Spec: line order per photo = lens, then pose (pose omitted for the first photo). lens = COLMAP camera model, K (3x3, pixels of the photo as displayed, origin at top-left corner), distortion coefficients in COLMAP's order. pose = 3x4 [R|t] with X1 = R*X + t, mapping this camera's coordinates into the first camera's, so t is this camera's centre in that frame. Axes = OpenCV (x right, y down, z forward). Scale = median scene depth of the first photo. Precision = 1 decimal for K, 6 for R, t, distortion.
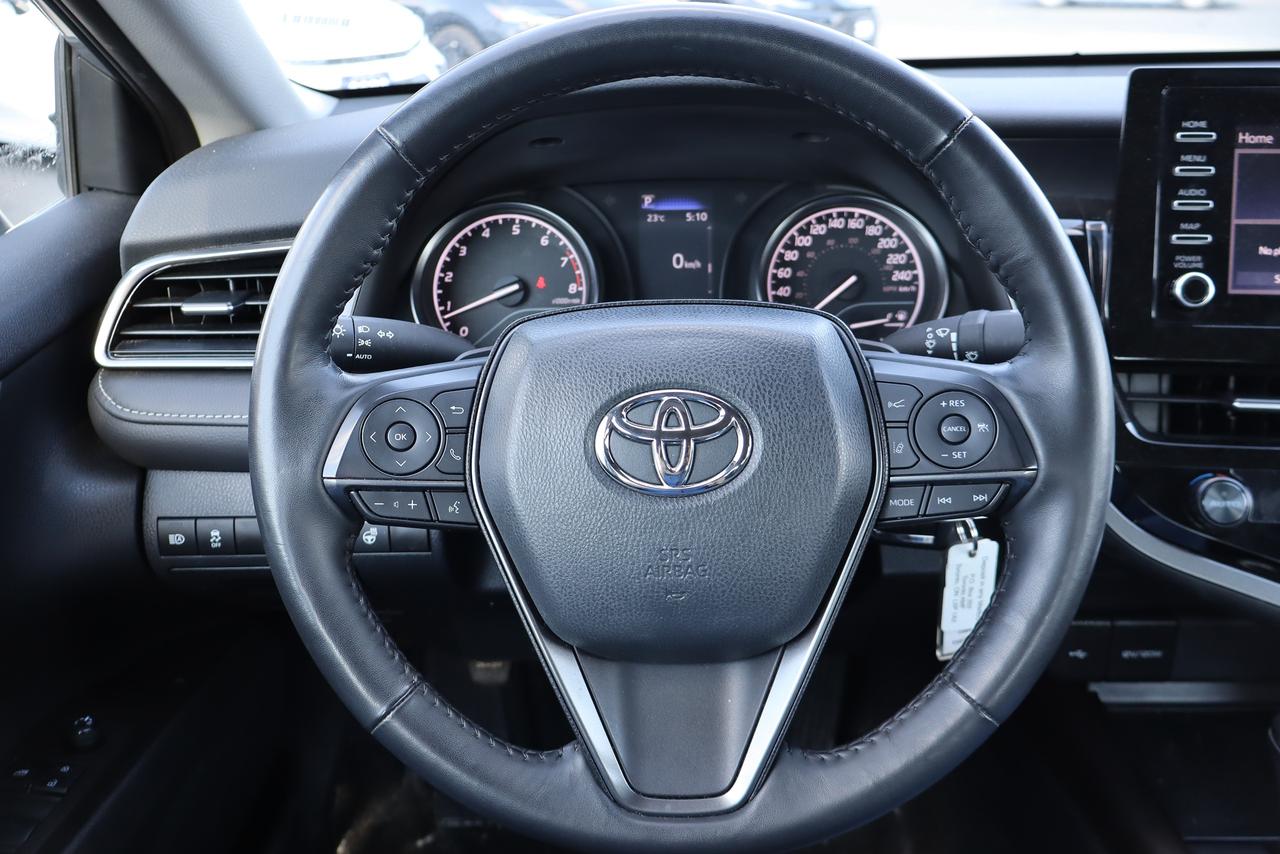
lens RADIAL K [[1040.0, 0, 640.0], [0, 1040.0, 427.0], [0, 0, 1]] dist [-0.042078, 0.009196]
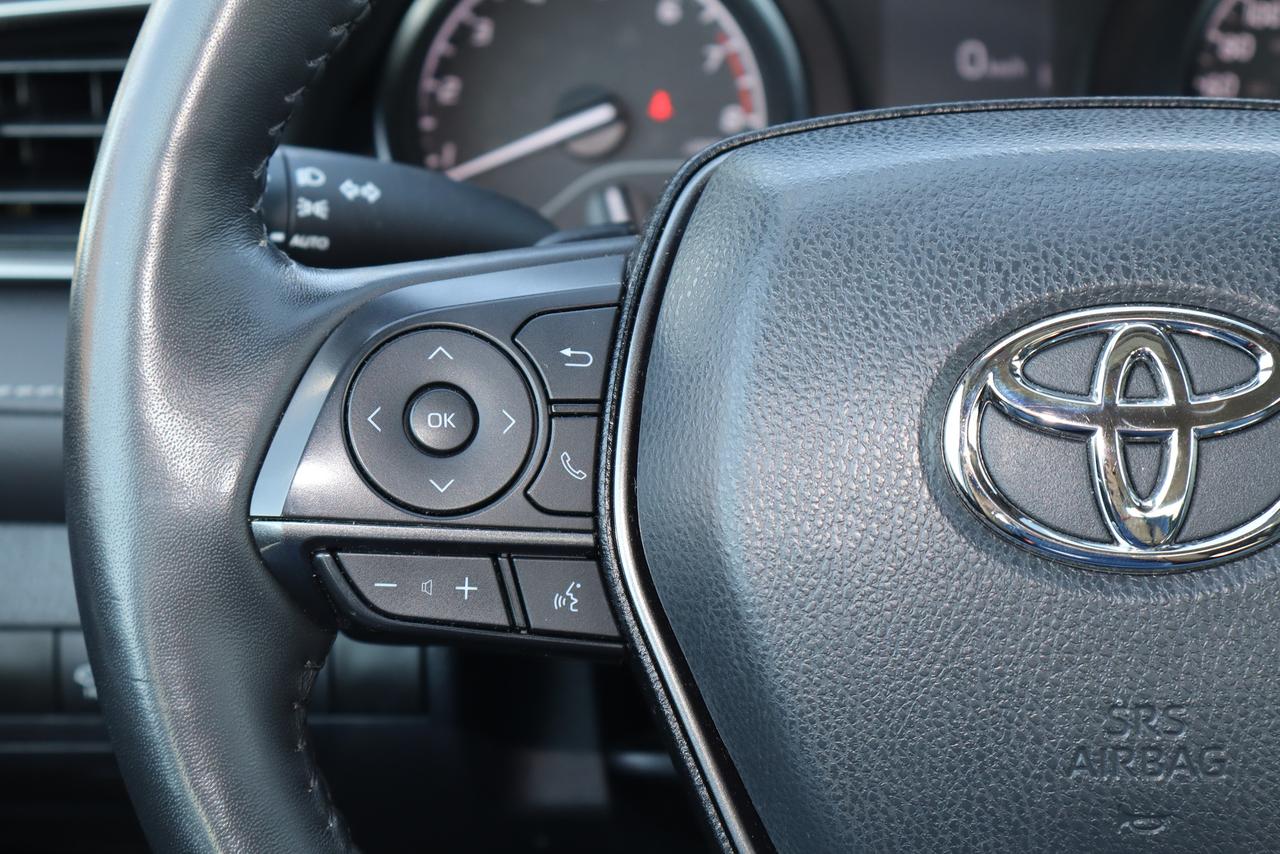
lens RADIAL K [[2170.8, 0, 640.0], [0, 2170.8, 427.0], [0, 0, 1]] dist [0.028697, -0.326762]
pose [[0.999543, 0.012101, -0.027710, -0.129721], [-0.012799, 0.999602, -0.025141, 0.032502], [0.027394, 0.025484, 0.999300, 0.154002]]
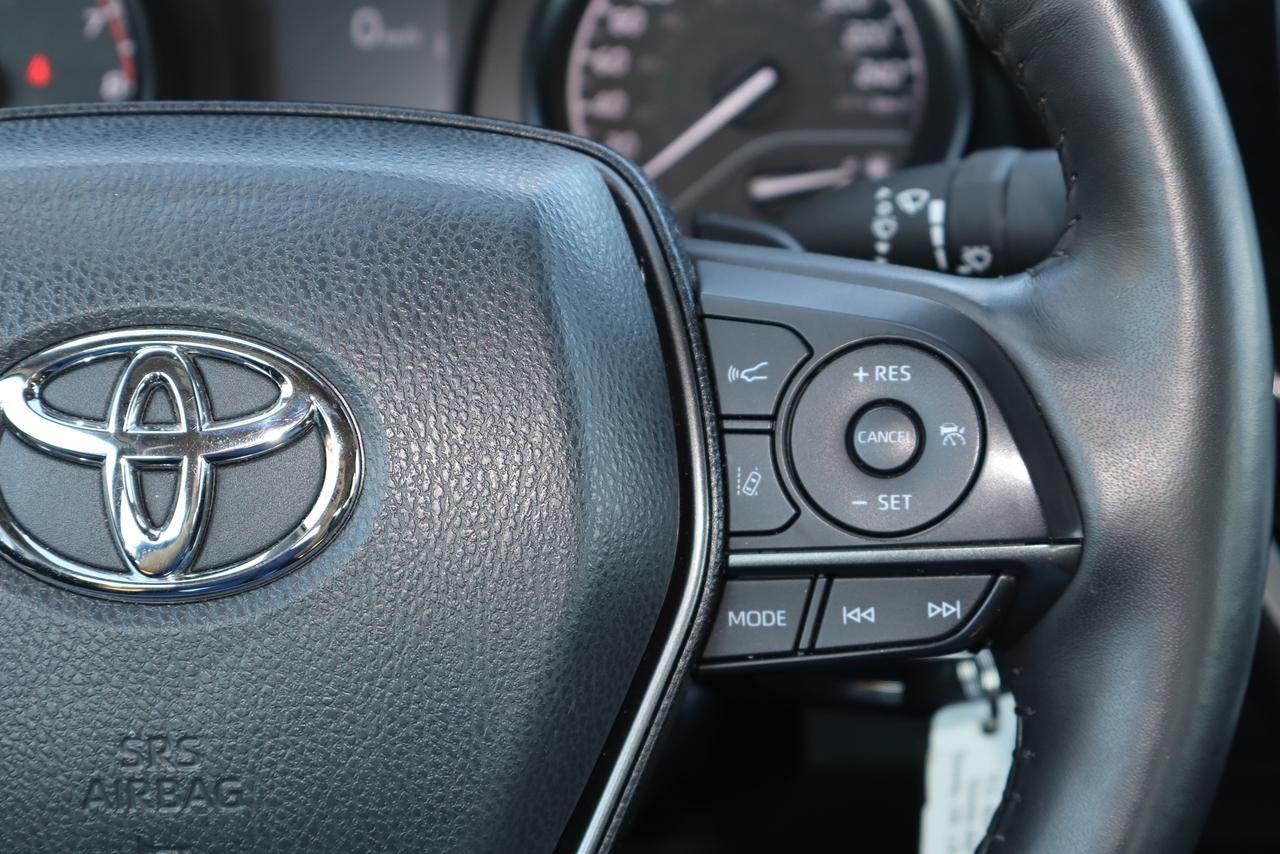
lens RADIAL K [[2170.8, 0, 640.0], [0, 2170.8, 427.0], [0, 0, 1]] dist [0.028697, -0.326762]
pose [[0.996842, 0.013289, 0.078291, 0.139446], [-0.014024, 0.999863, 0.008843, -0.008026], [-0.078163, -0.009913, 0.996891, 0.164869]]
